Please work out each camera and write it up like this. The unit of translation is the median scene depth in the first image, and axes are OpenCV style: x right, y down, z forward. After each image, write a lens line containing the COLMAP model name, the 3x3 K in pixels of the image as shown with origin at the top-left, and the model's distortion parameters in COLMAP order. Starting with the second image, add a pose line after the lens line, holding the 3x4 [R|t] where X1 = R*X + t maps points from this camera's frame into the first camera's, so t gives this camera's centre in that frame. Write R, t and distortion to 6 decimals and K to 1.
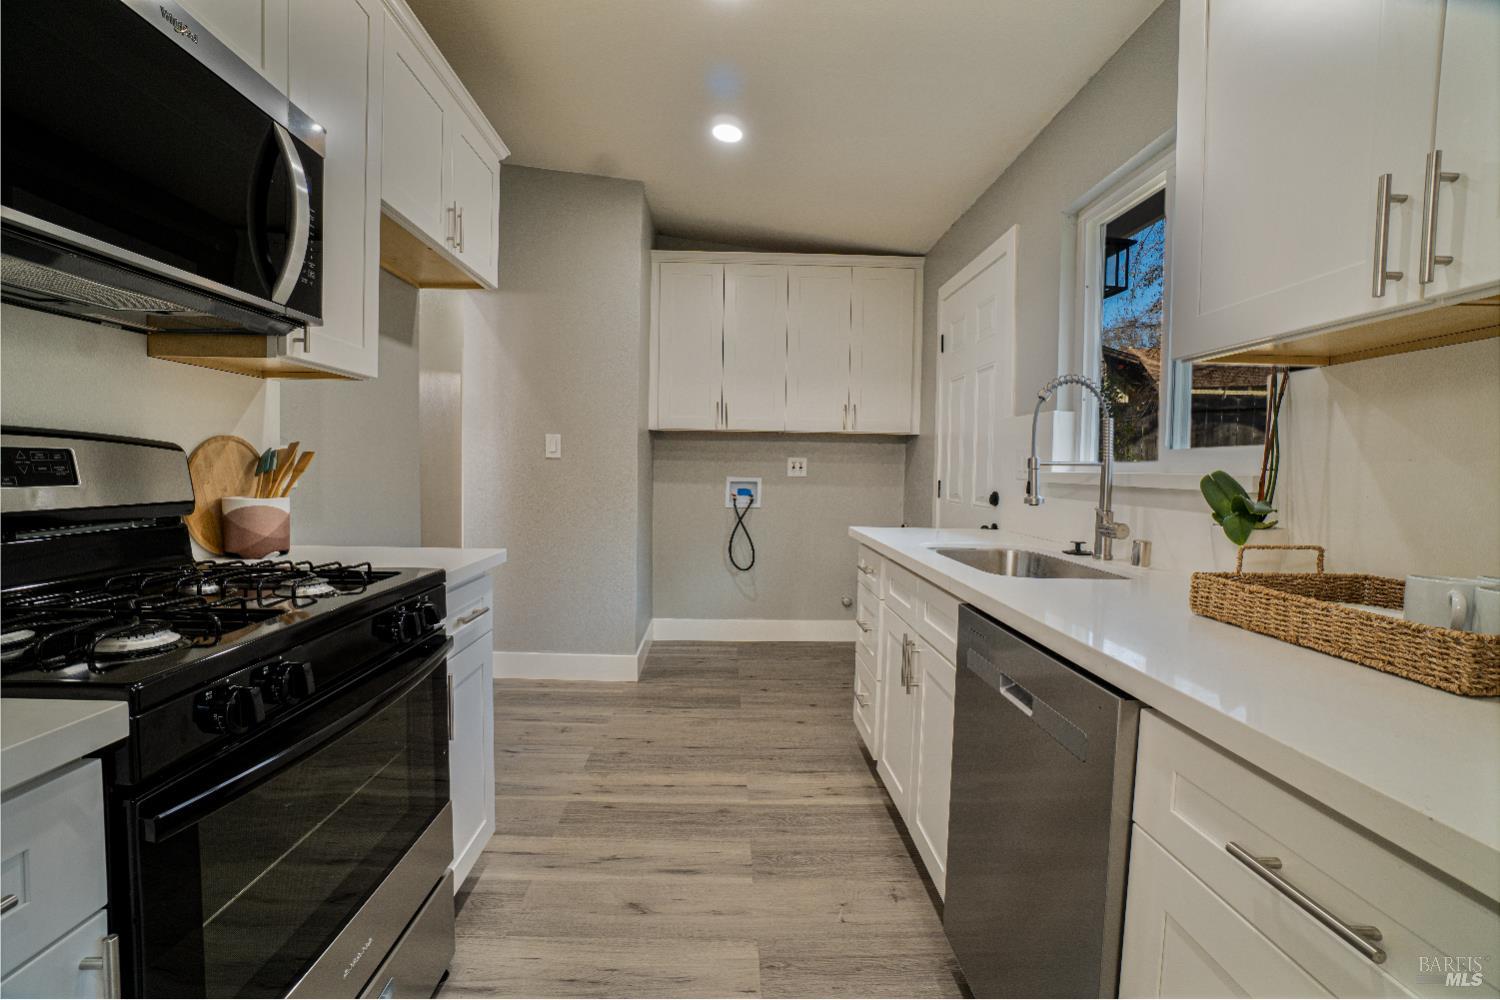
lens RADIAL K [[673.8, 0, 745.4], [0, 673.8, 499.2], [0, 0, 1]] dist [-0.067628, 0.023652]
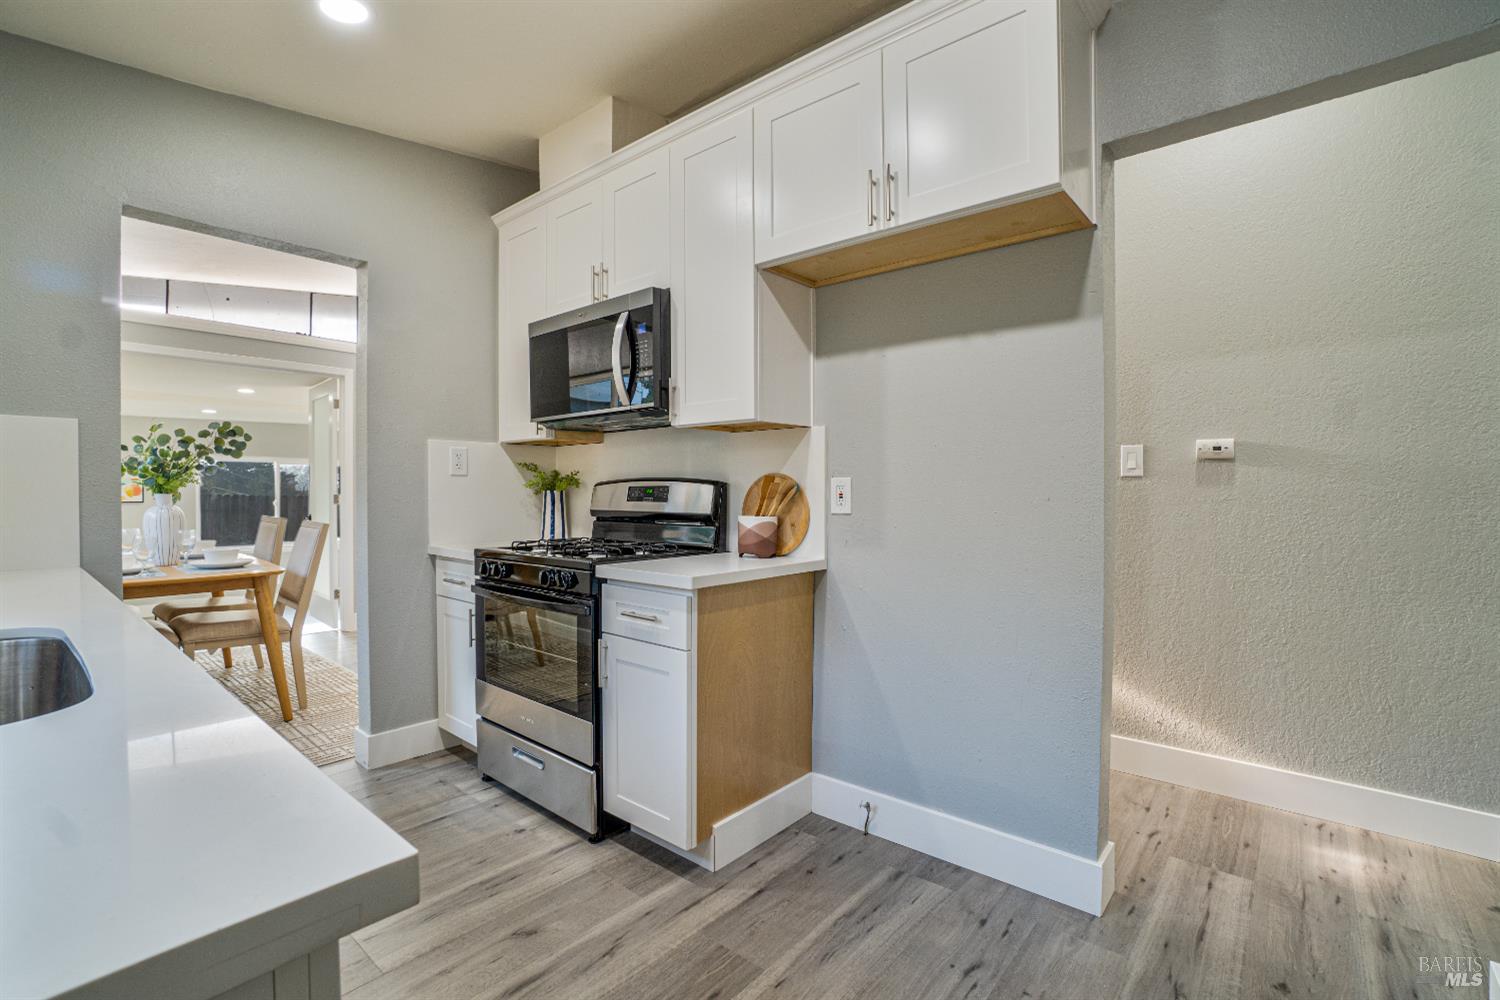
lens RADIAL K [[673.8, 0, 745.4], [0, 673.8, 499.2], [0, 0, 1]] dist [-0.067628, 0.023652]
pose [[-0.679265, -0.009554, -0.733830, 0.298655], [-0.048788, 0.998291, 0.032163, -0.070843], [0.732269, 0.057649, -0.678571, 1.648624]]
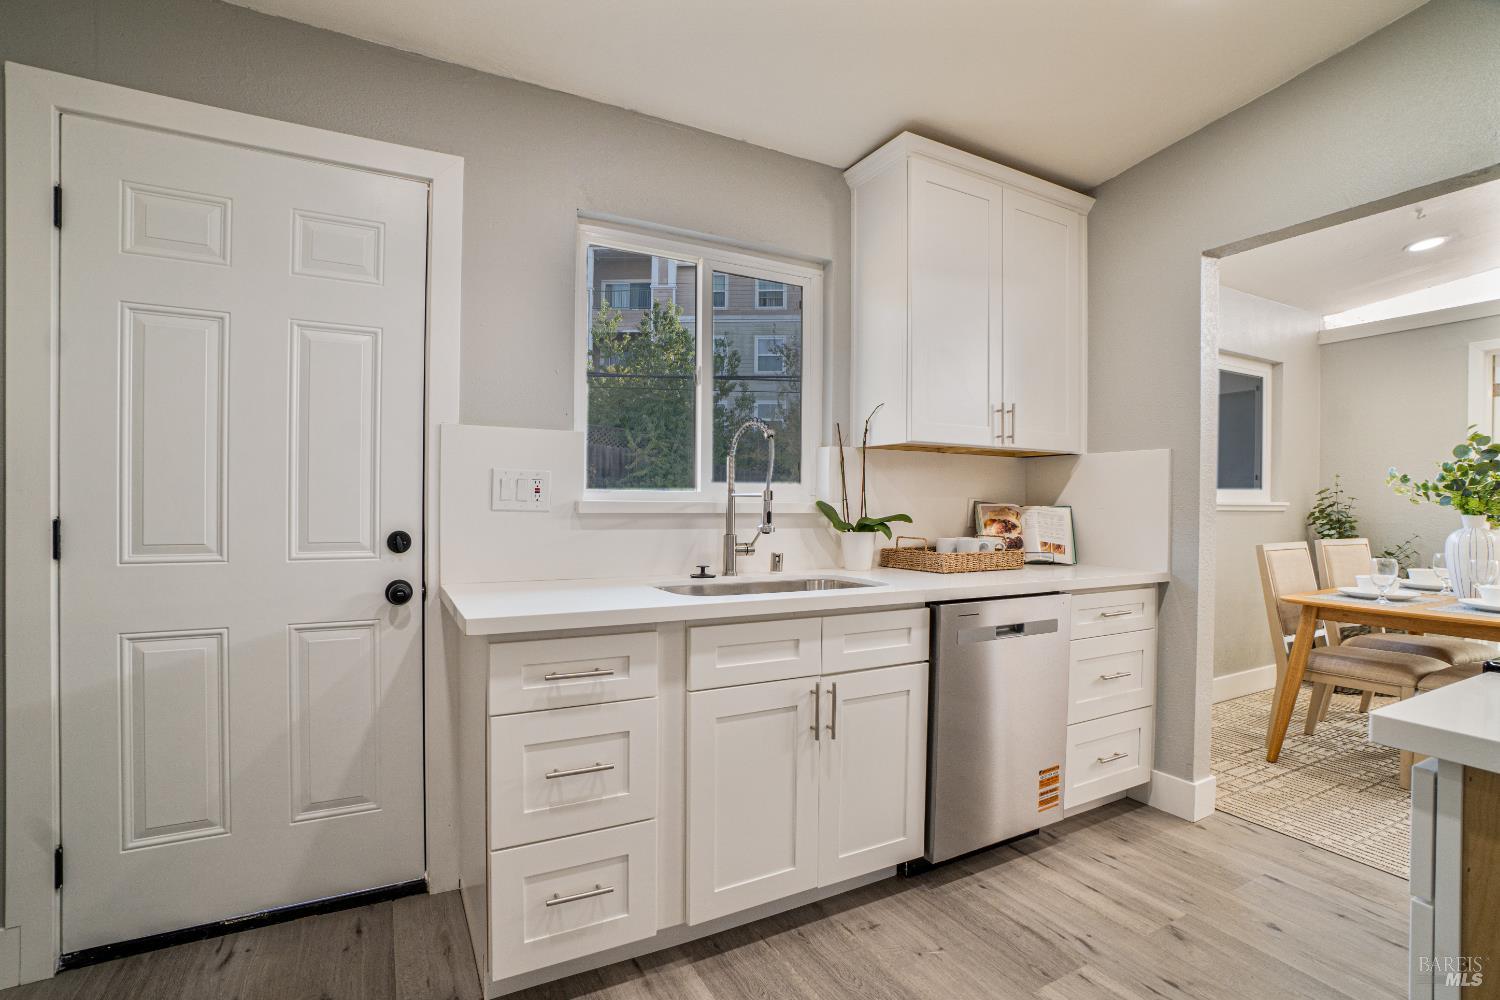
lens RADIAL K [[686.2, 0, 726.9], [0, 686.2, 504.8], [0, 0, 1]] dist [-0.067054, 0.025538]
pose [[-0.436292, -0.024793, 0.899464, -0.529465], [0.026320, 0.998841, 0.040299, -0.081278], [-0.899420, 0.041255, -0.435134, 1.481689]]
